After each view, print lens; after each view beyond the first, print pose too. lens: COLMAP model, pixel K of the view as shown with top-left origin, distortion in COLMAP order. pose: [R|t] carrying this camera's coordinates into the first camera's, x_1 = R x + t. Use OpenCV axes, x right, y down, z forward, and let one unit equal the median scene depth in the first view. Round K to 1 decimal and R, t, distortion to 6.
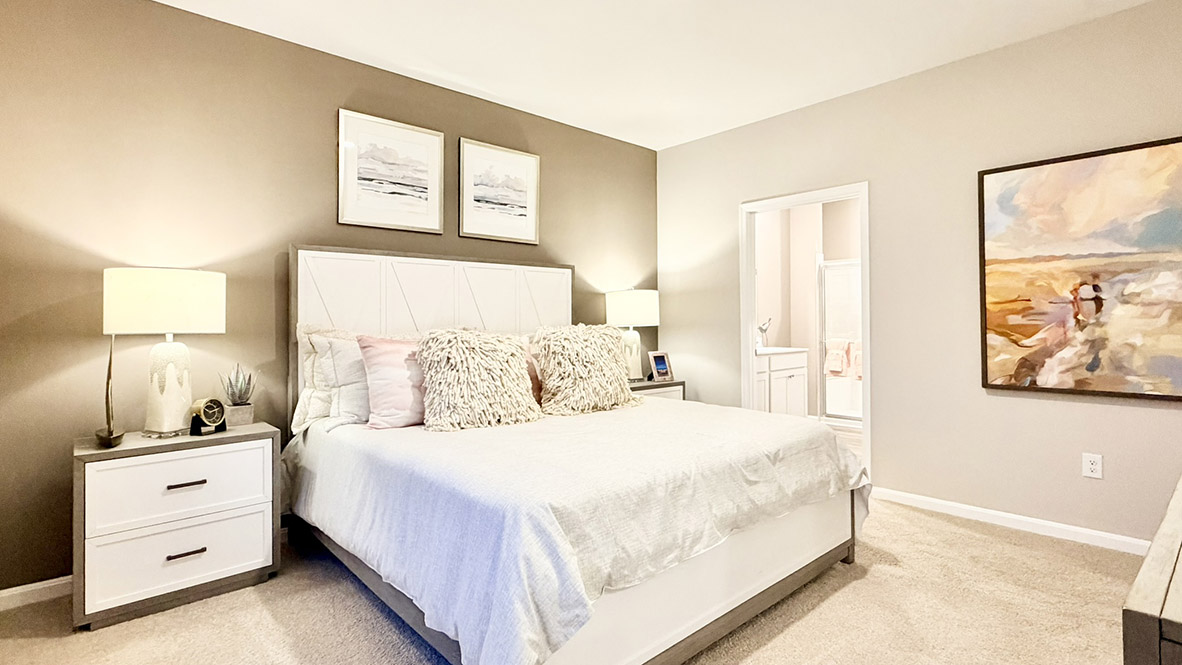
lens RADIAL K [[556.2, 0, 610.0], [0, 556.2, 313.9], [0, 0, 1]] dist [0.014892, 0.000601]
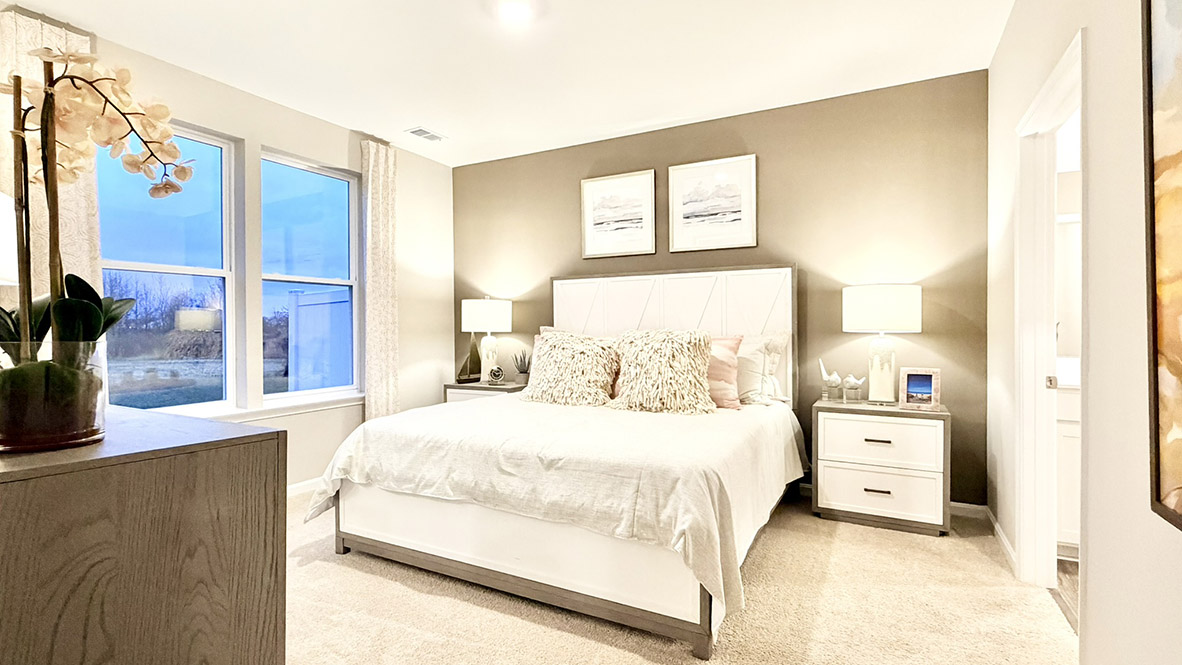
lens RADIAL K [[556.2, 0, 594.2], [0, 556.2, 334.4], [0, 0, 1]] dist [0.014892, 0.000601]
pose [[0.322379, 0.019232, -0.946415, 1.116480], [0.016543, 0.999526, 0.025946, -0.000511], [0.946466, -0.024021, 0.321909, 0.666377]]
